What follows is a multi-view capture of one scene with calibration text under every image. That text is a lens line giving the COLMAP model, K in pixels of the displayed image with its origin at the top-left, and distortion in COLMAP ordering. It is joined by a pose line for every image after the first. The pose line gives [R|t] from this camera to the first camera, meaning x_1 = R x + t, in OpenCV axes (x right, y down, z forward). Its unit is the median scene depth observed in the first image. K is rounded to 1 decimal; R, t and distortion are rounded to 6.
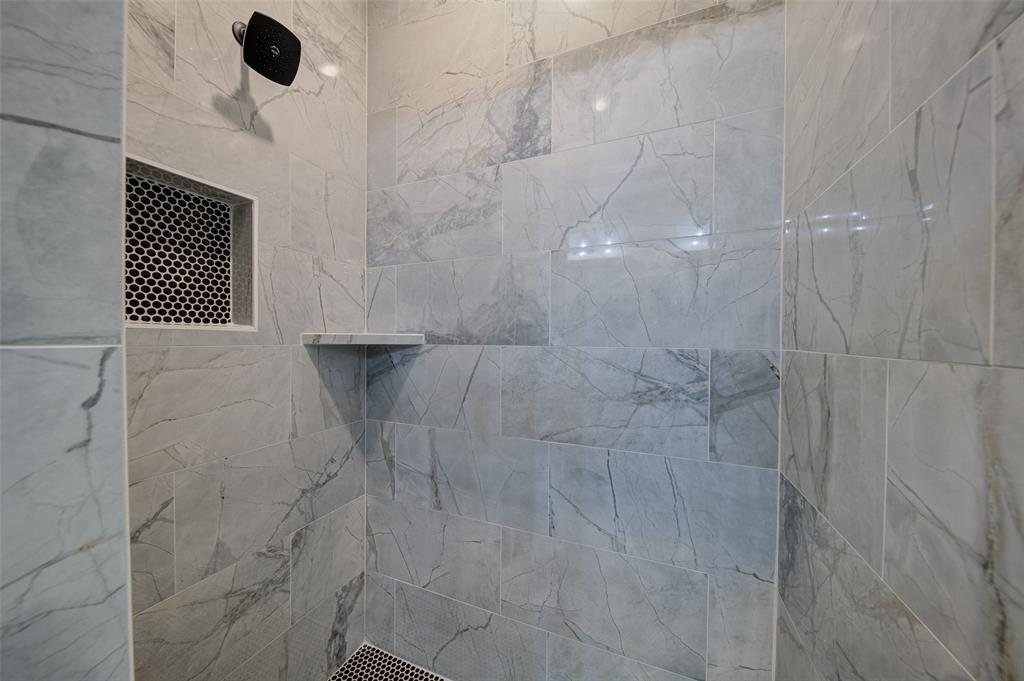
lens RADIAL K [[363.2, 0, 510.9], [0, 363.2, 341.4], [0, 0, 1]] dist [0.002671, -0.002265]
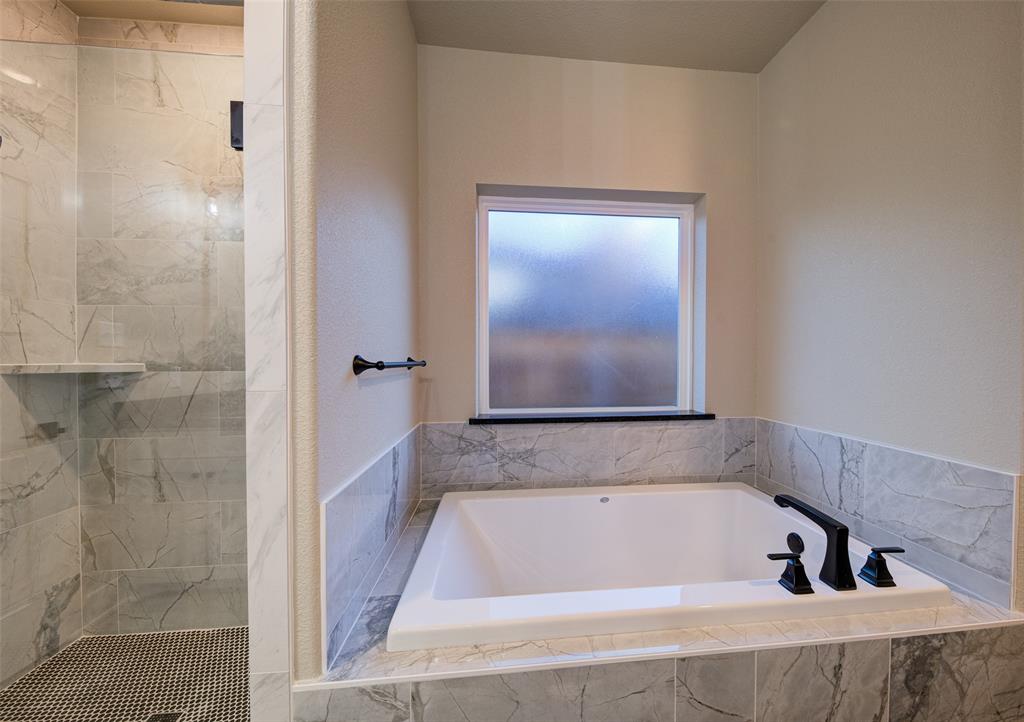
lens RADIAL K [[375.7, 0, 535.5], [0, 375.7, 363.8], [0, 0, 1]] dist [0.005853, -0.003969]
pose [[0.876806, -0.011389, 0.480710, 0.313909], [0.009726, 0.999935, 0.005951, -0.013645], [-0.480746, -0.000543, 0.876860, -0.770979]]
